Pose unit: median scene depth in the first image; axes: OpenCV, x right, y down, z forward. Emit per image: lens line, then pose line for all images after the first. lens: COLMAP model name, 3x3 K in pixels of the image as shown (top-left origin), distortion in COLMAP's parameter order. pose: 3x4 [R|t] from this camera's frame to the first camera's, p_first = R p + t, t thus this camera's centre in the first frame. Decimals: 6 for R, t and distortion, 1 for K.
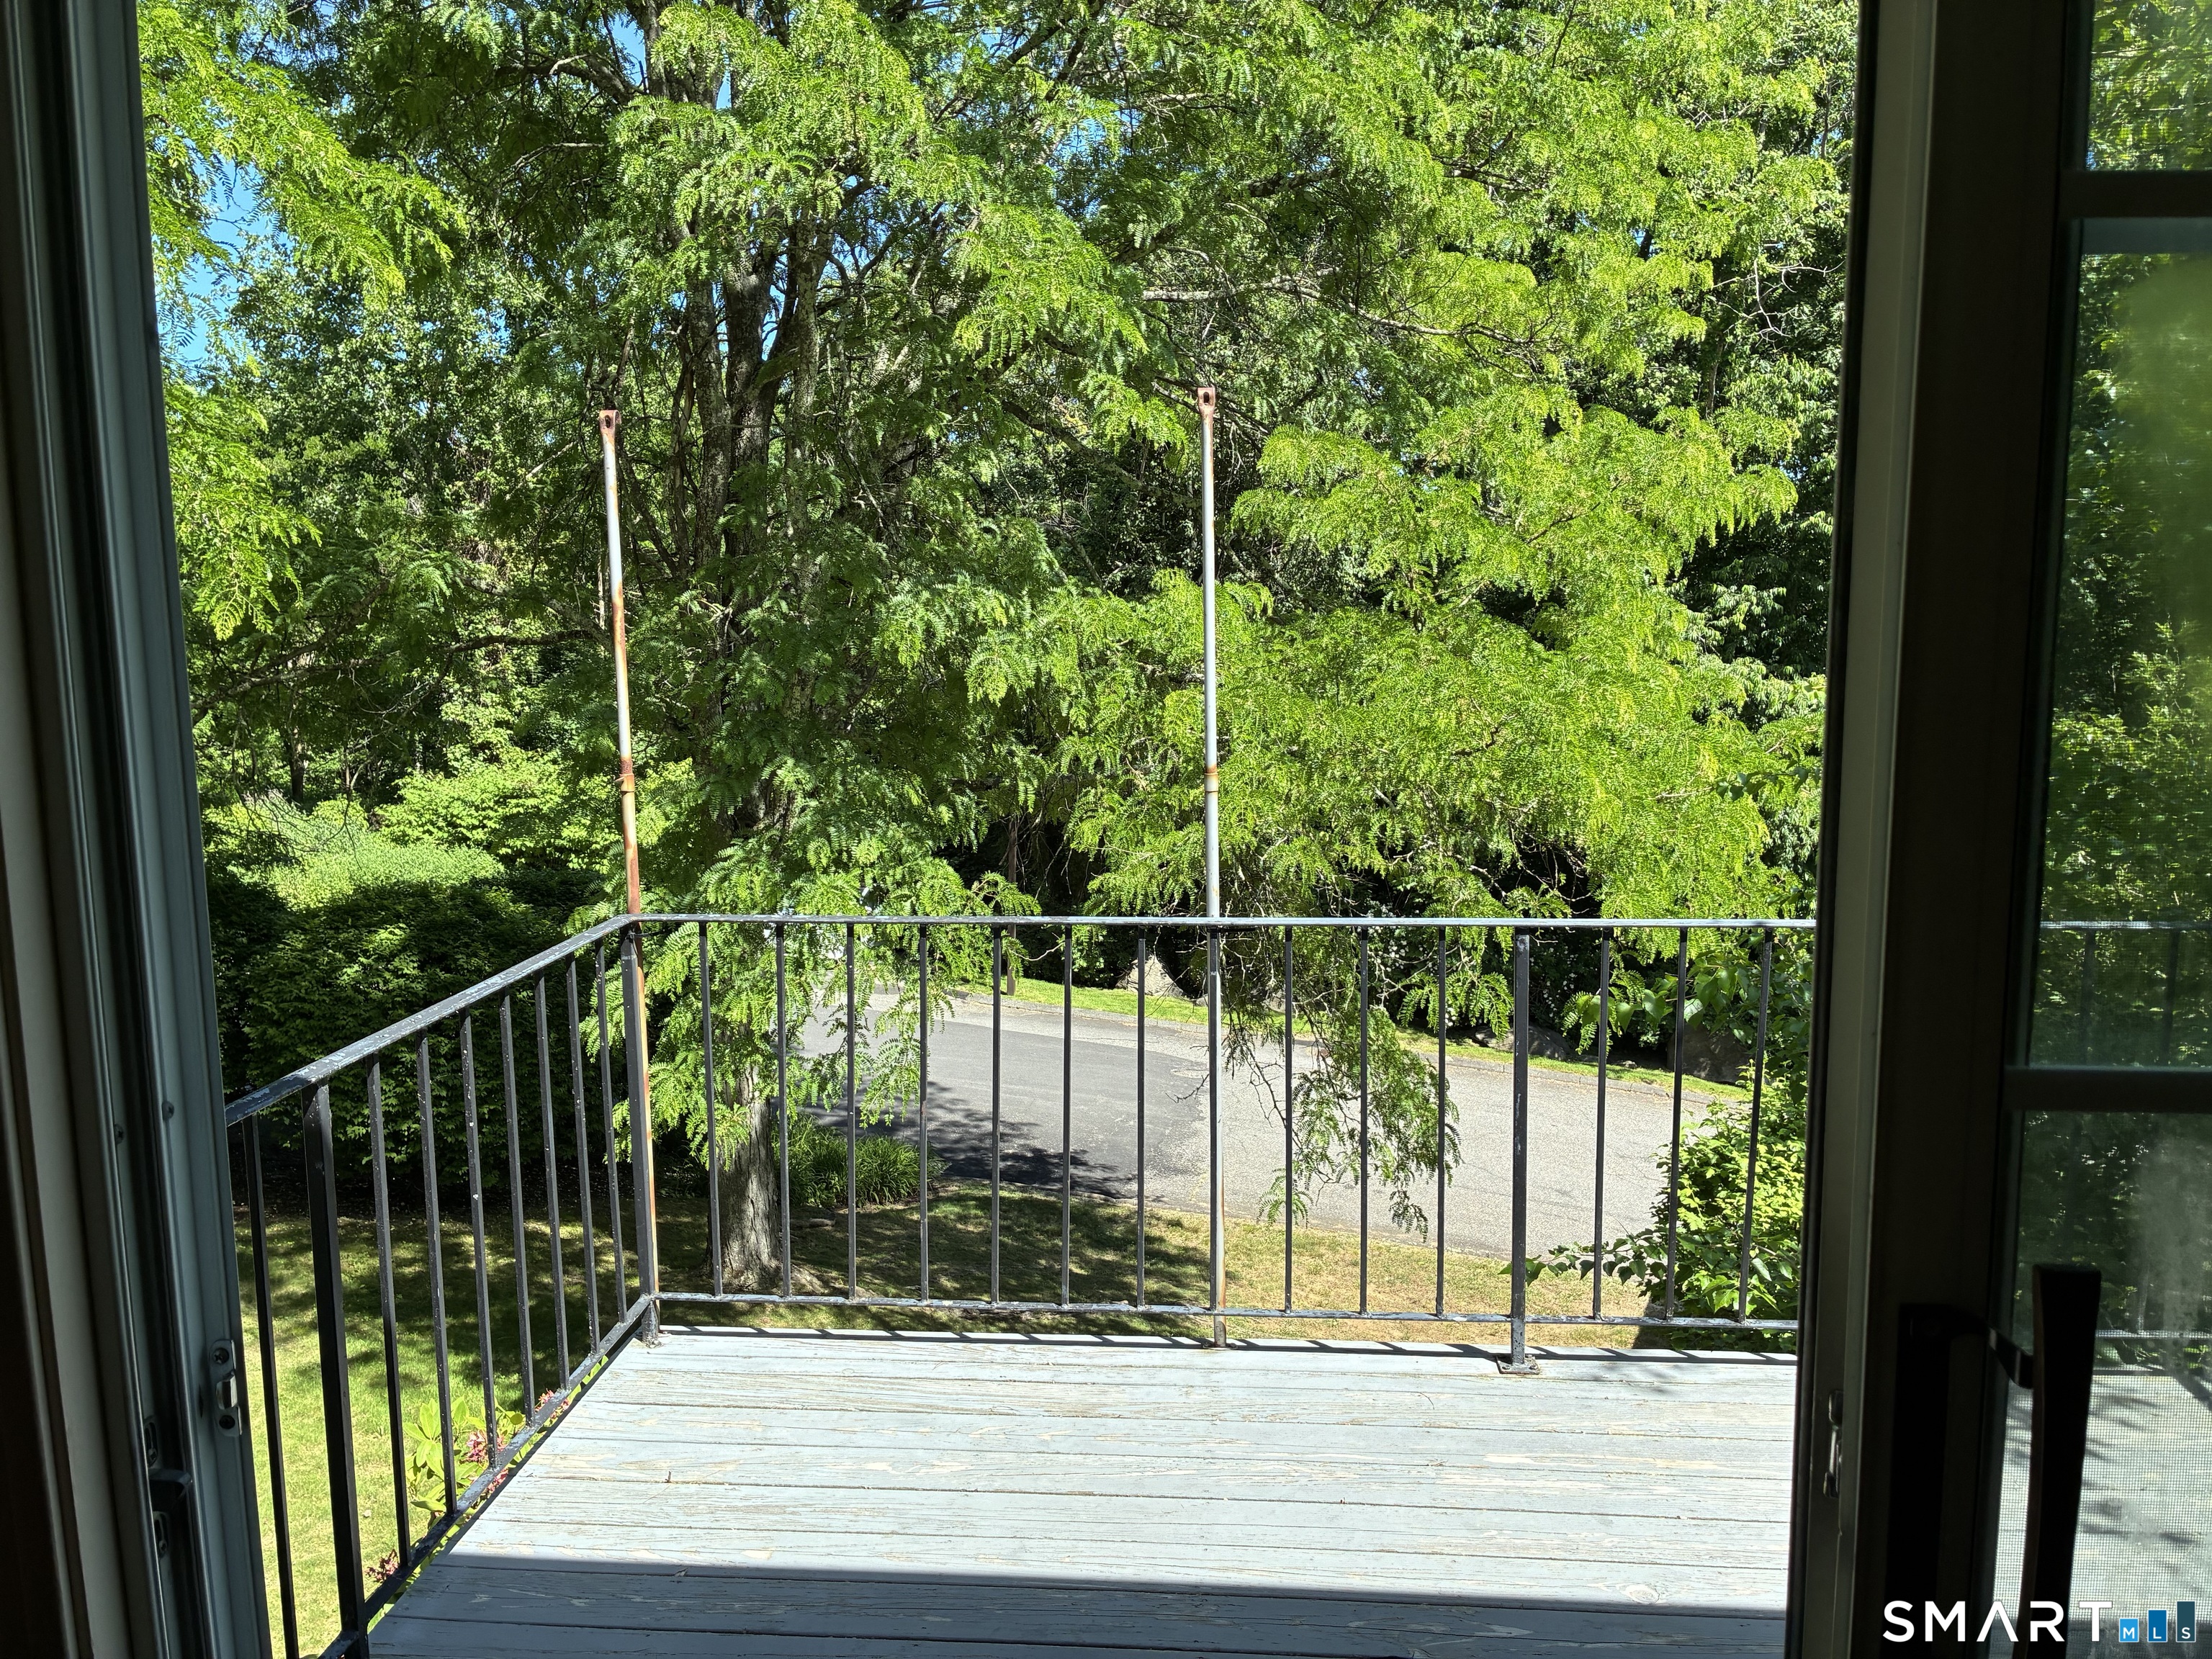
lens RADIAL K [[1677.8, 0, 1106.0], [0, 1677.8, 829.5], [0, 0, 1]] dist [0.001378, 0.000278]
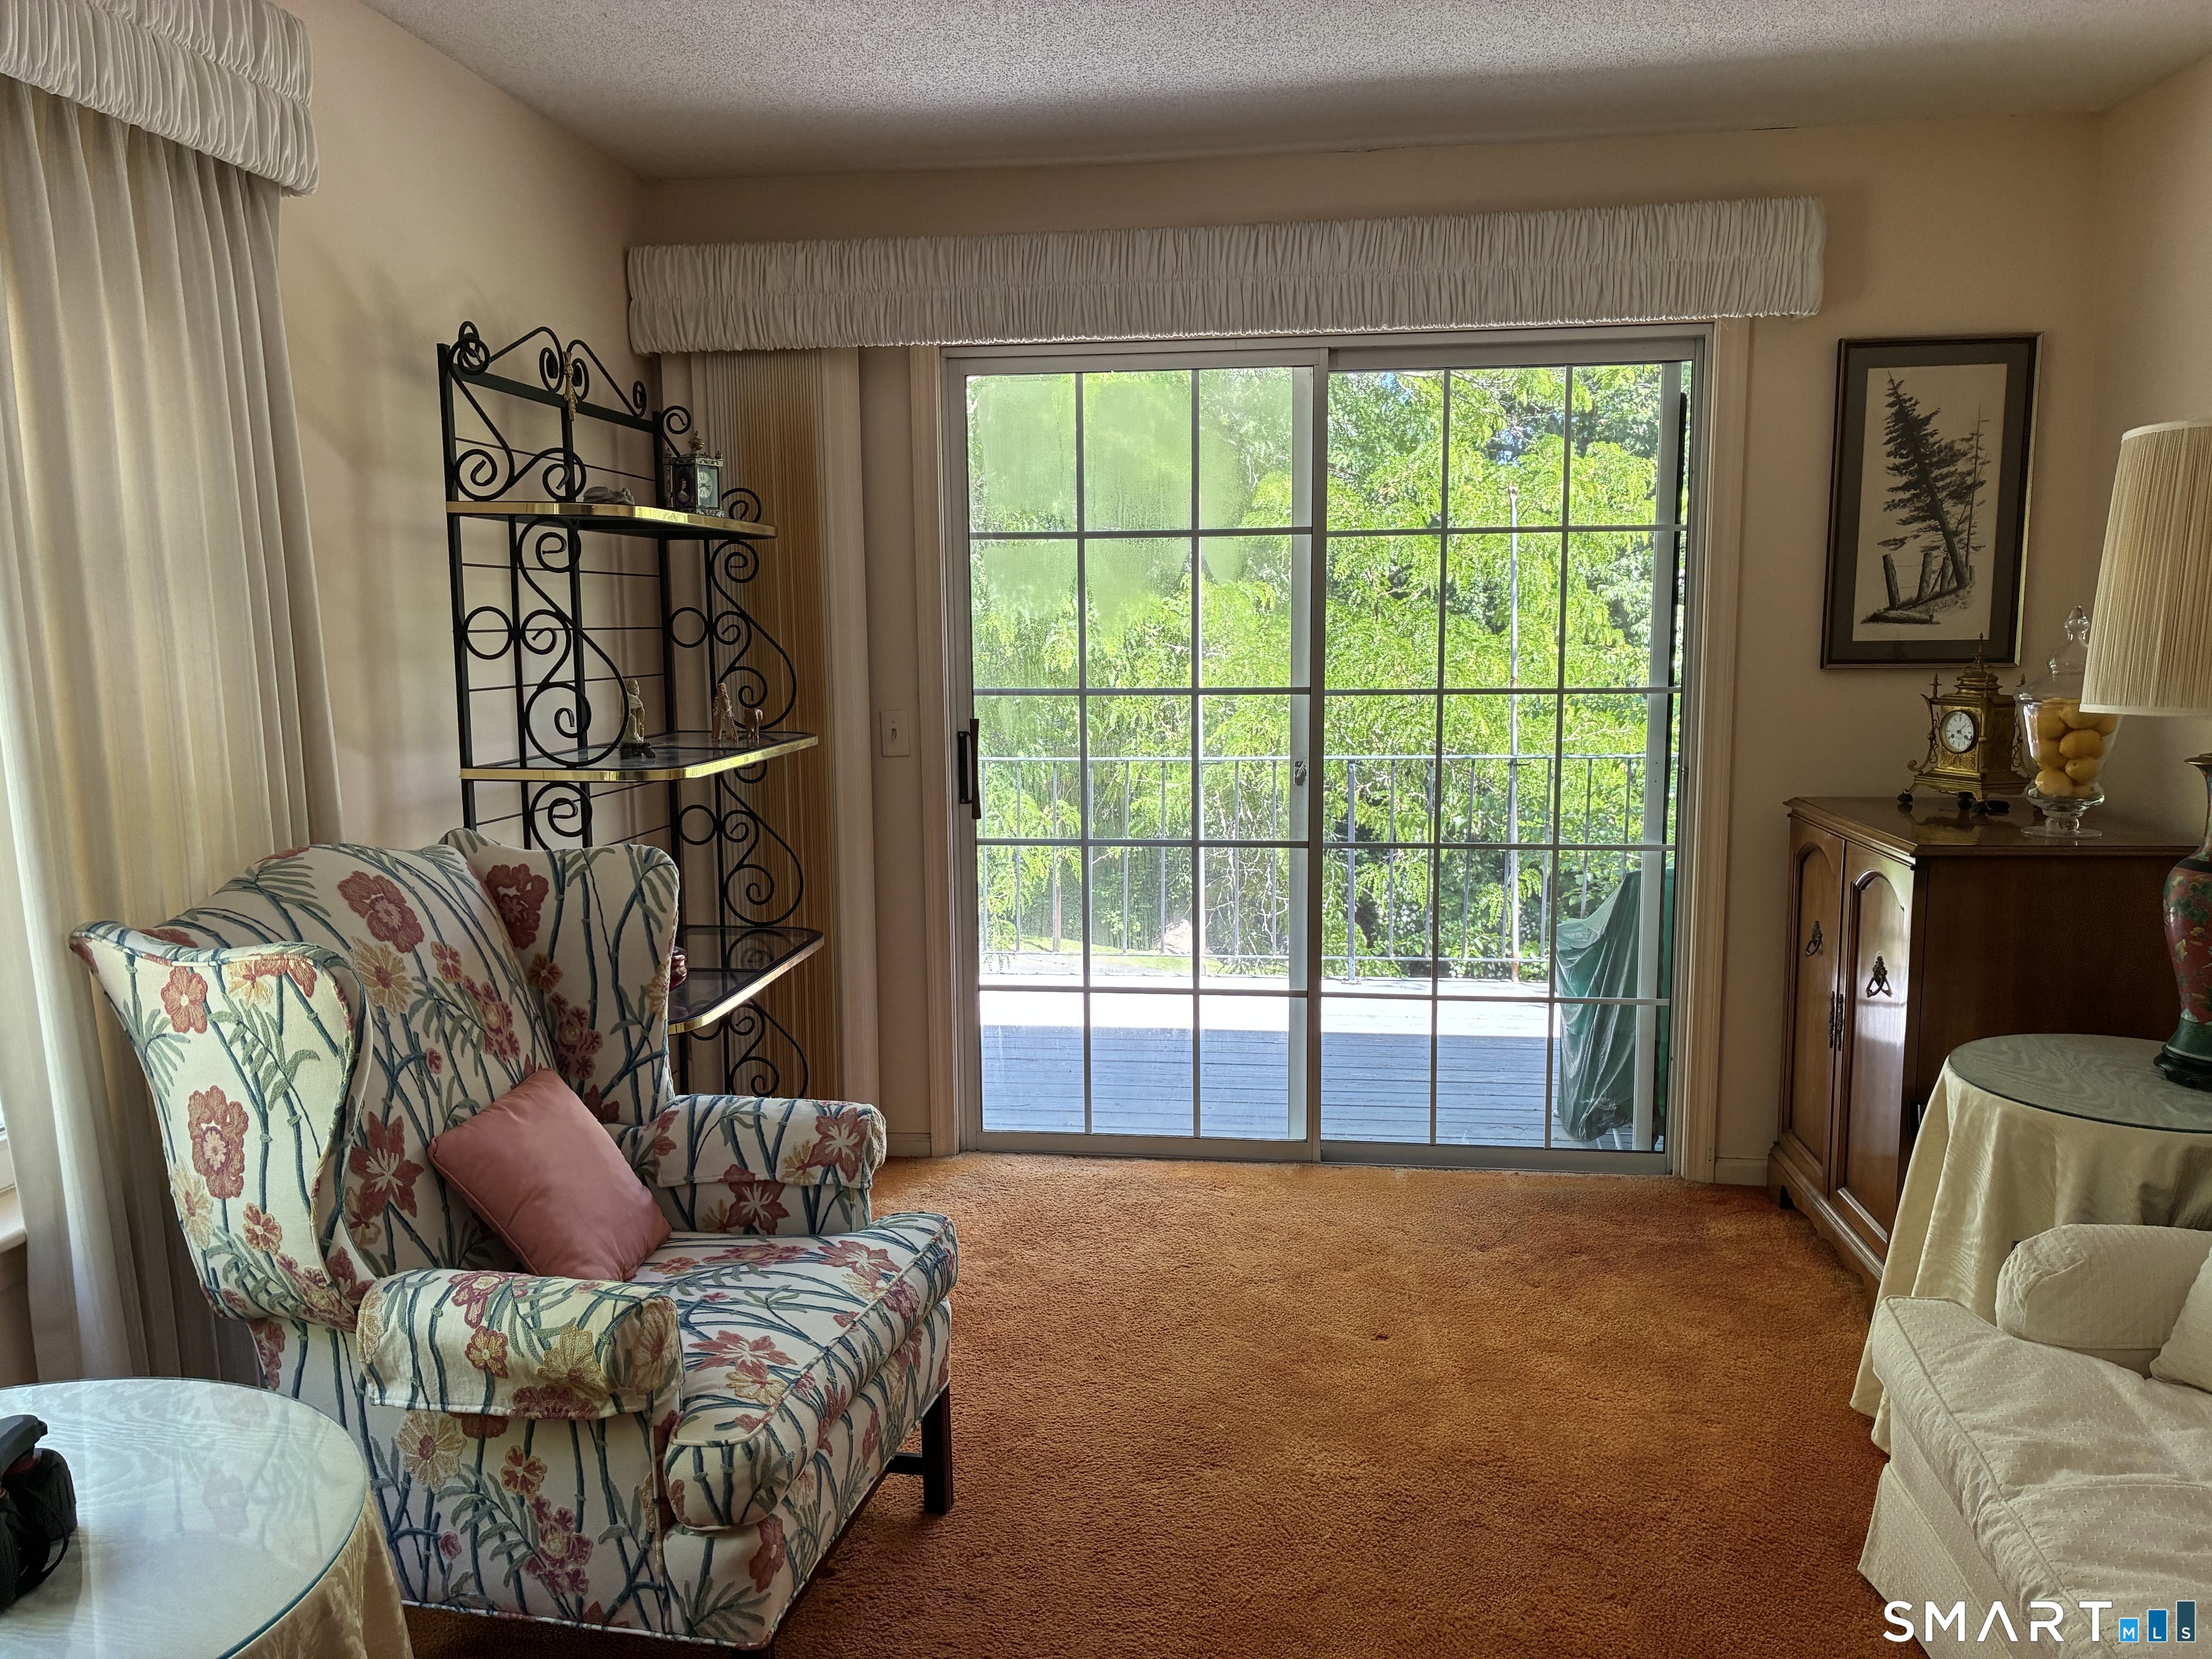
lens RADIAL K [[1677.8, 0, 1106.0], [0, 1677.8, 829.5], [0, 0, 1]] dist [0.001378, 0.000278]
pose [[0.999768, 0.002610, -0.021361, -0.001308], [-0.002524, 0.999989, 0.004021, 0.040362], [0.021371, -0.003966, 0.999764, -0.306063]]
